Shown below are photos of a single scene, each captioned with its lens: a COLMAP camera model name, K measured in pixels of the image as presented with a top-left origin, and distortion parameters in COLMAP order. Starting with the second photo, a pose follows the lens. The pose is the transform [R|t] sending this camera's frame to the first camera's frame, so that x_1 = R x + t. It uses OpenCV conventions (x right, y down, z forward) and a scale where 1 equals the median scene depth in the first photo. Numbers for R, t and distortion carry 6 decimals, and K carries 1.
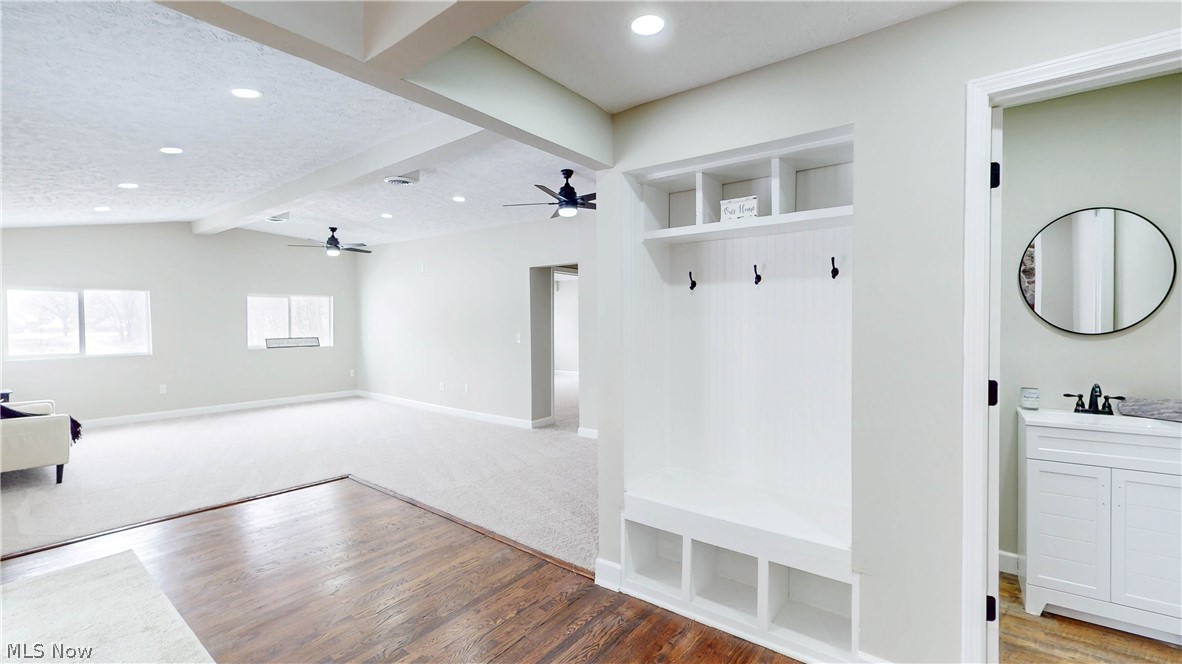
lens RADIAL K [[488.9, 0, 591.0], [0, 488.9, 332.0], [0, 0, 1]] dist [0.001009, 0.000047]
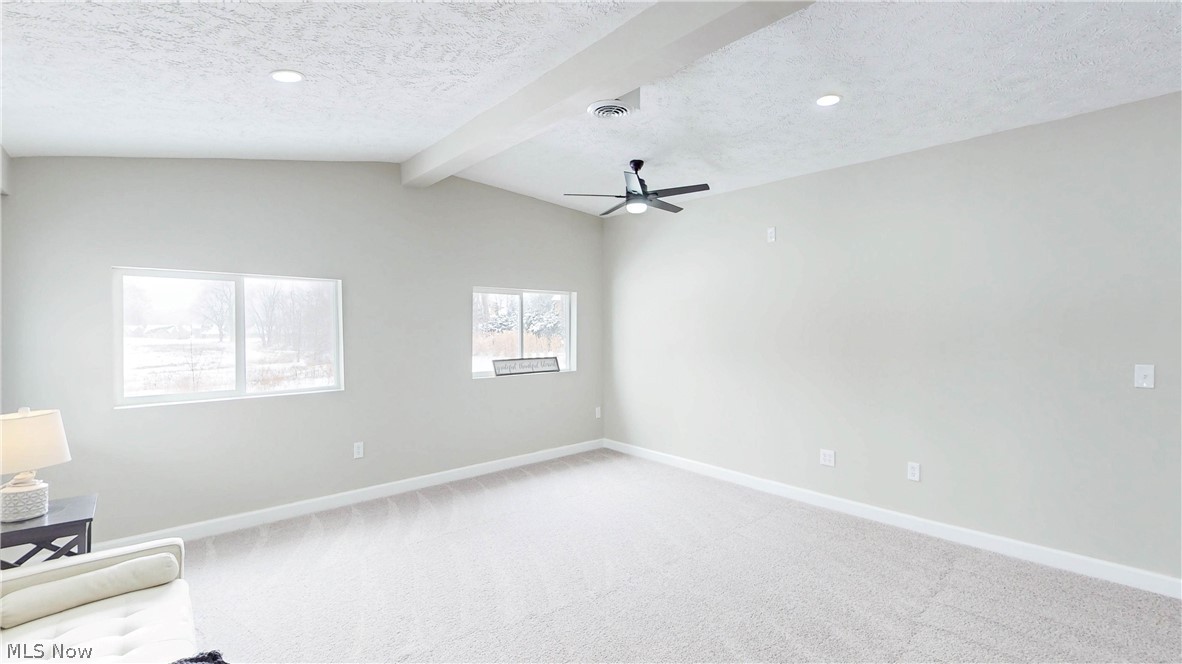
lens RADIAL K [[489.1, 0, 591.9], [0, 489.1, 334.8], [0, 0, 1]] dist [-0.000395, -0.000042]
pose [[0.985246, 0.003600, -0.171106, -0.445177], [-0.005281, 0.999942, -0.009375, -0.013527], [0.171062, 0.010140, 0.985208, 0.421023]]
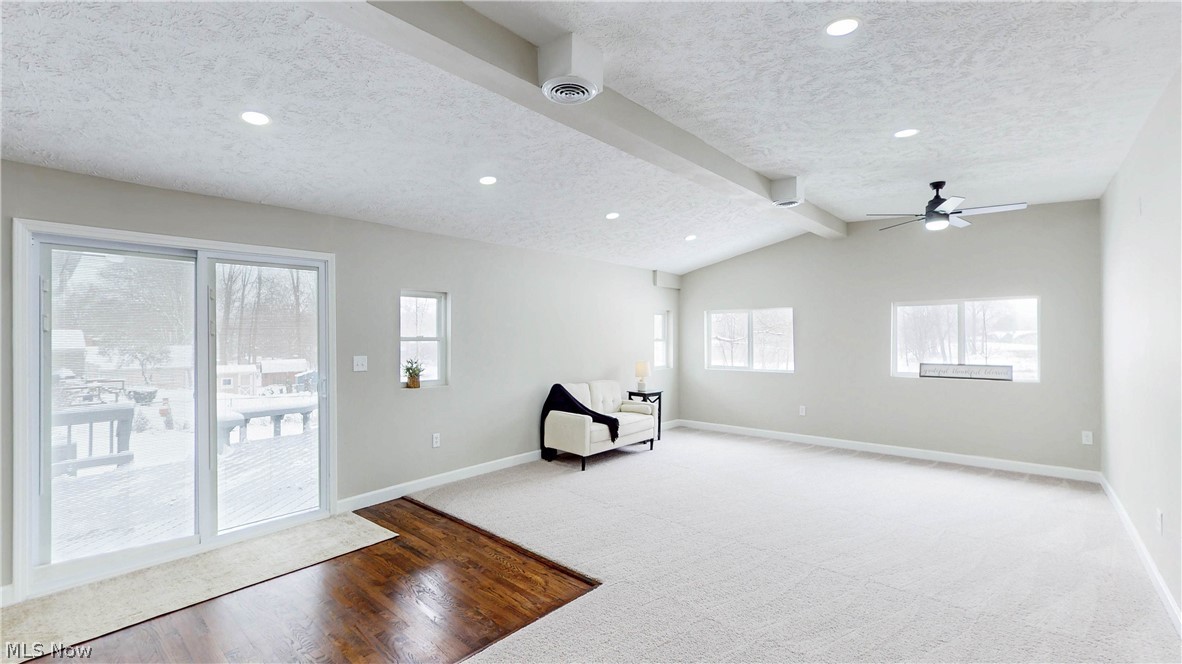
lens RADIAL K [[489.1, 0, 591.9], [0, 489.1, 334.8], [0, 0, 1]] dist [-0.000395, -0.000042]
pose [[-0.067426, -0.001078, -0.997724, 0.083328], [-0.017774, 0.999842, 0.000120, -0.019929], [0.997566, 0.017741, -0.067435, 0.577946]]
